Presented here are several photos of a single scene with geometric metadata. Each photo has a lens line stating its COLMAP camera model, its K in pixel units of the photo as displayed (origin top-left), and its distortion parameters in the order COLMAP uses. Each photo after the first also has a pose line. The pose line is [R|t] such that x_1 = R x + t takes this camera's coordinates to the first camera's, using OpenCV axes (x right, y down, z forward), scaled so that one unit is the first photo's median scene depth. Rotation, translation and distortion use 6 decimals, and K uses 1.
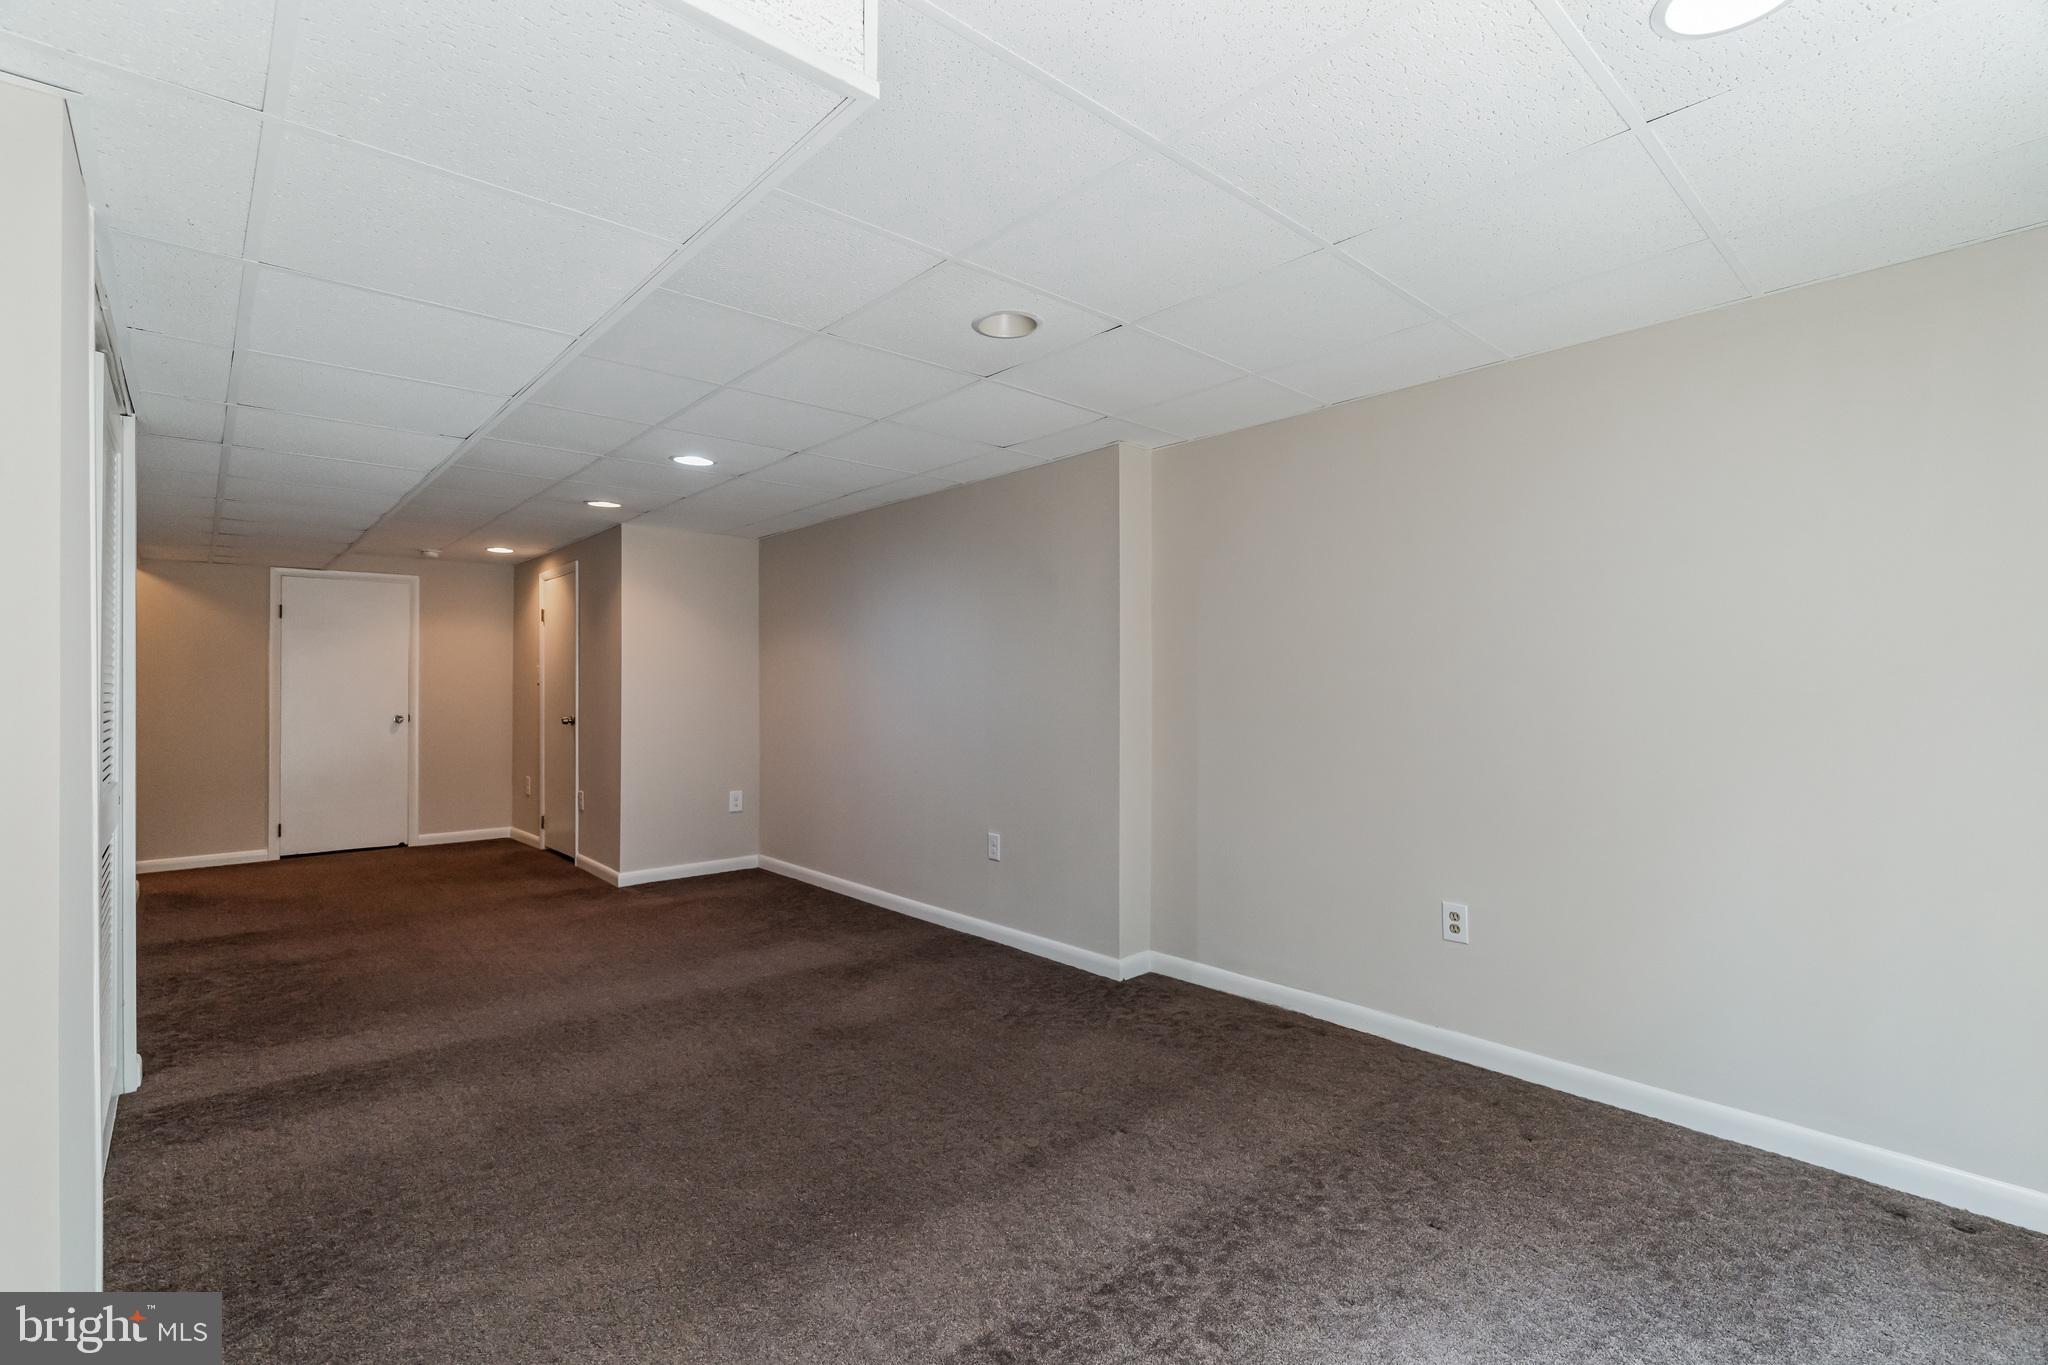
lens RADIAL K [[923.8, 0, 1019.7], [0, 923.8, 688.1], [0, 0, 1]] dist [-0.004018, 0.000146]
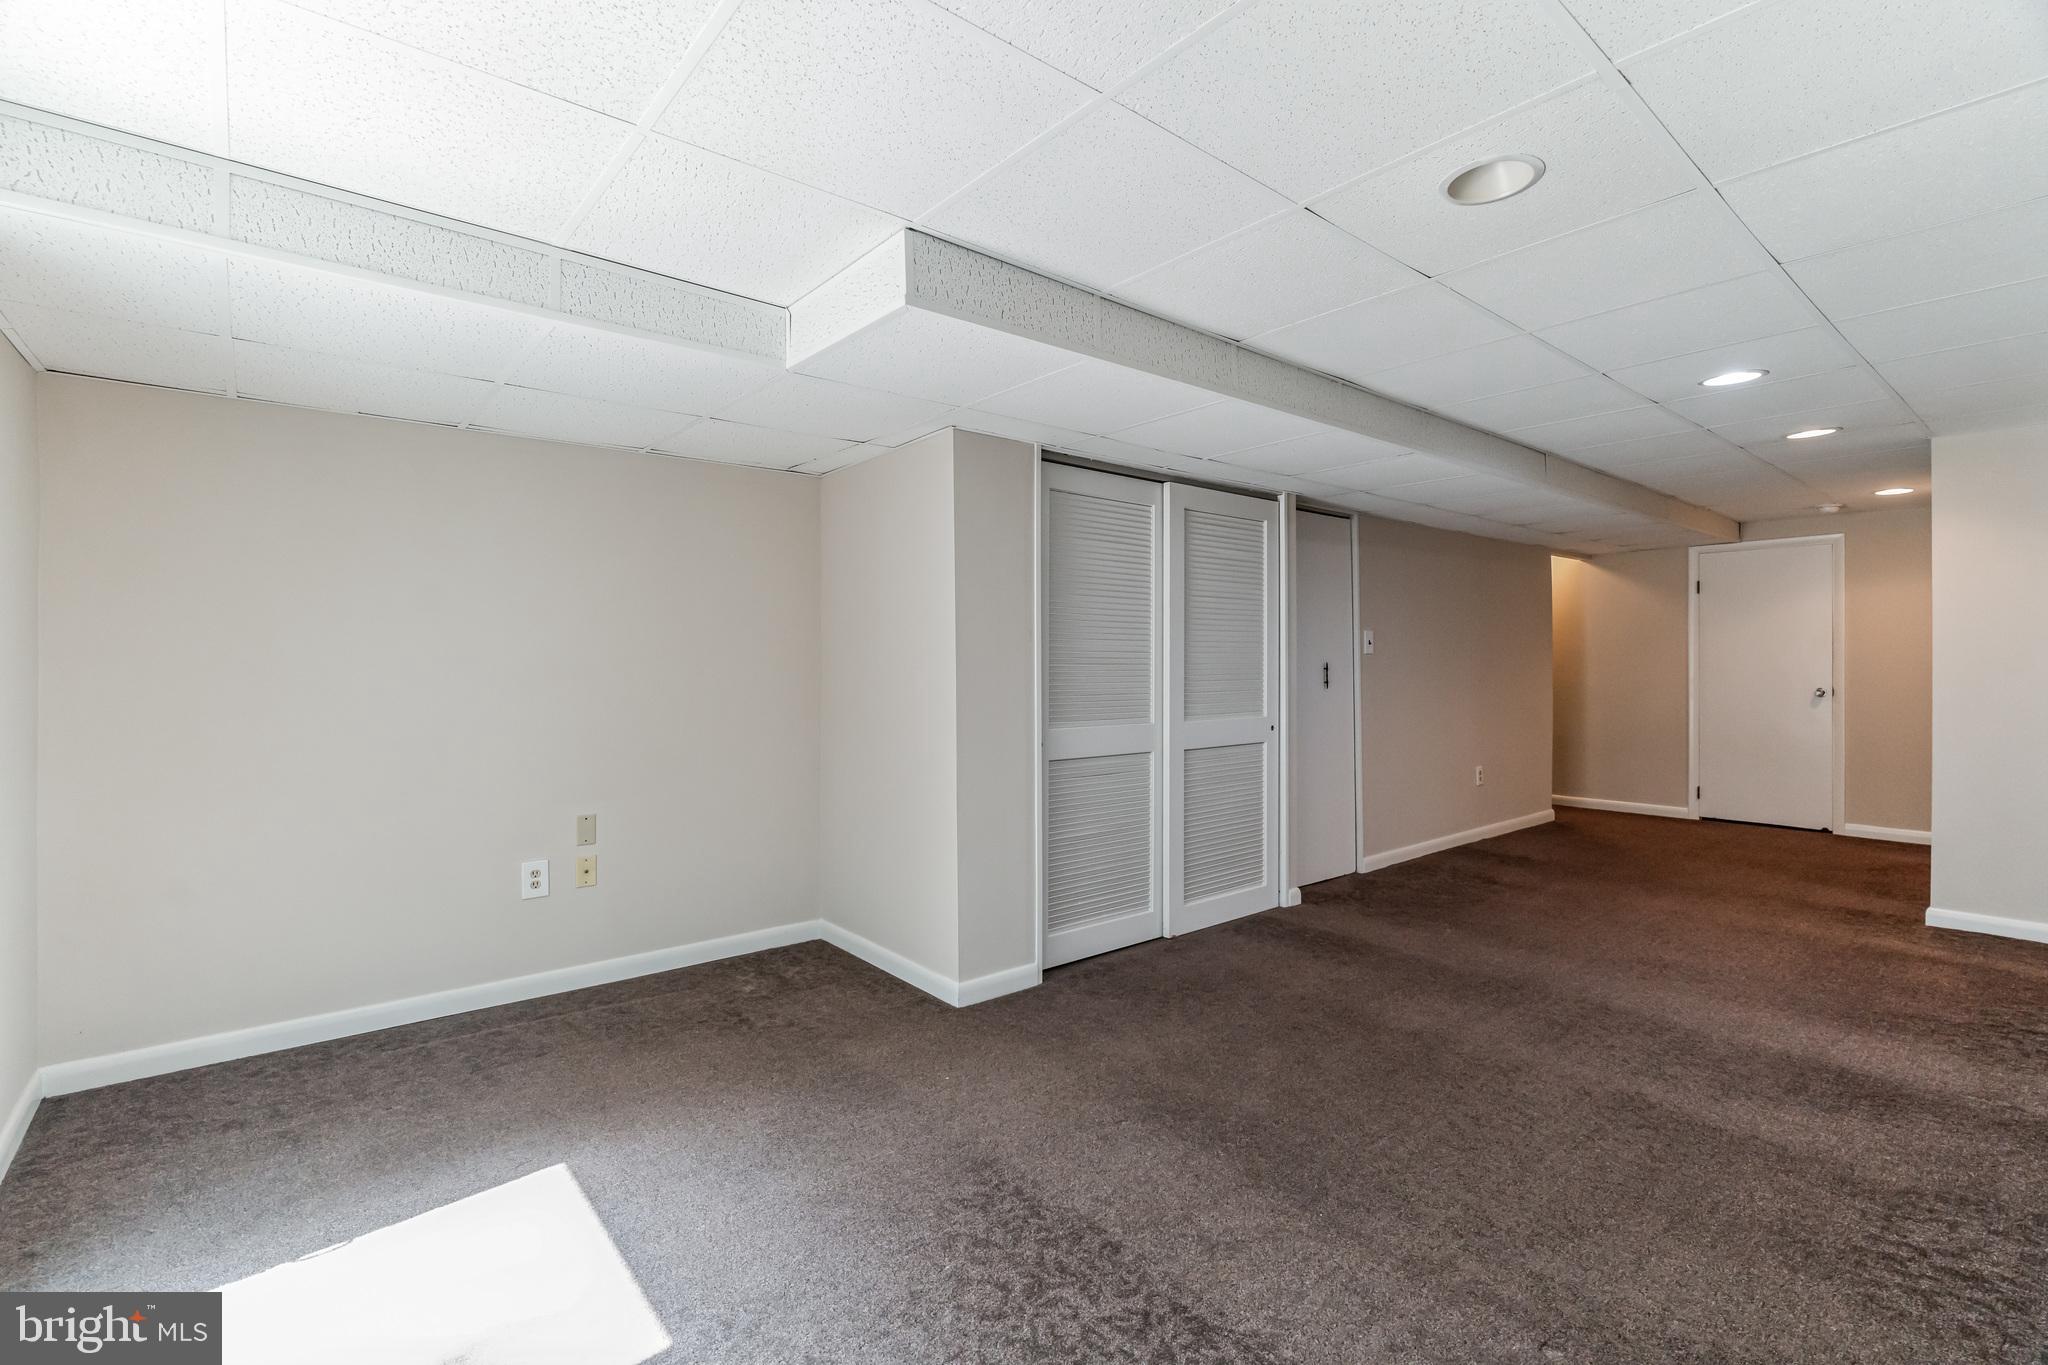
lens RADIAL K [[922.4, 0, 1012.6], [0, 922.4, 664.1], [0, 0, 1]] dist [-0.001383, 0.000095]
pose [[-0.044360, 0.003777, -0.999008, 0.301728], [0.003438, 0.999988, 0.003628, -0.001028], [0.999010, -0.003274, -0.044372, 0.256074]]
